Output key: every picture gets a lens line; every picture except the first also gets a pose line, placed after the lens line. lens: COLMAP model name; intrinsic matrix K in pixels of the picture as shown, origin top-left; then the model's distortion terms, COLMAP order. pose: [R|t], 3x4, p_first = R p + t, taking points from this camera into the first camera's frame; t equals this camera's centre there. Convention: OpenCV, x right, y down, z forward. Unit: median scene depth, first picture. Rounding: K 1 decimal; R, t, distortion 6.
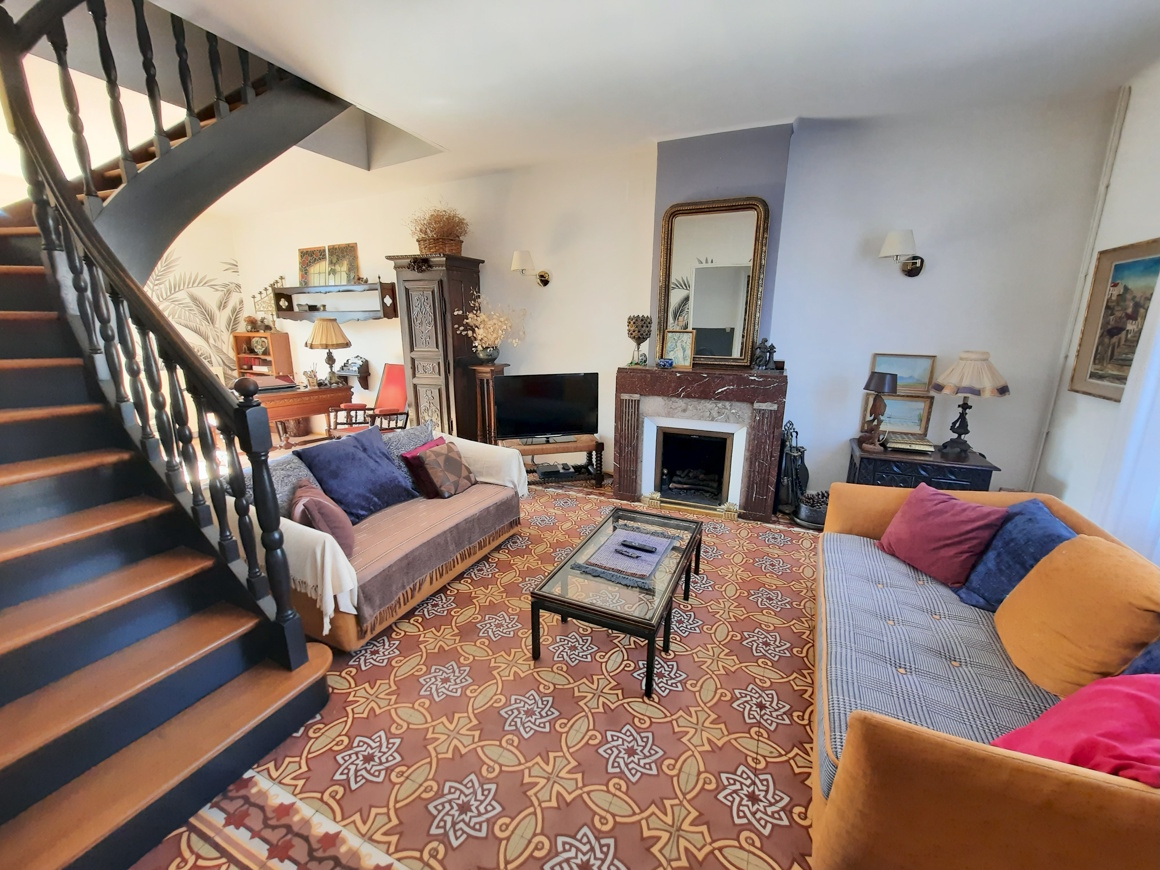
lens RADIAL K [[467.9, 0, 586.5], [0, 467.9, 436.4], [0, 0, 1]] dist [0.000530, -0.000080]
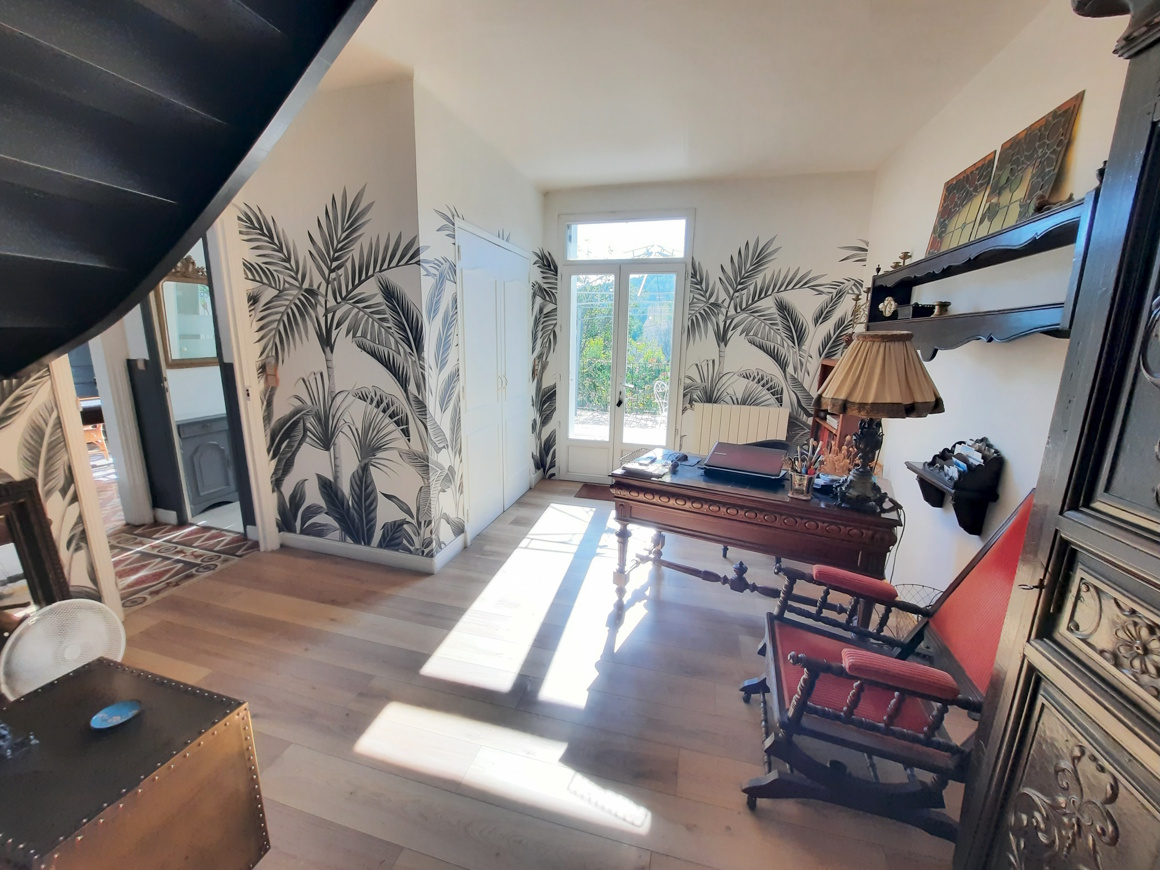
lens RADIAL K [[467.9, 0, 582.4], [0, 467.9, 438.2], [0, 0, 1]] dist [0.000530, -0.000080]
pose [[0.168767, 0.210507, -0.962914, -0.198404], [-0.240162, 0.956267, 0.166961, -0.164225], [0.955950, 0.203078, 0.211943, 0.647992]]
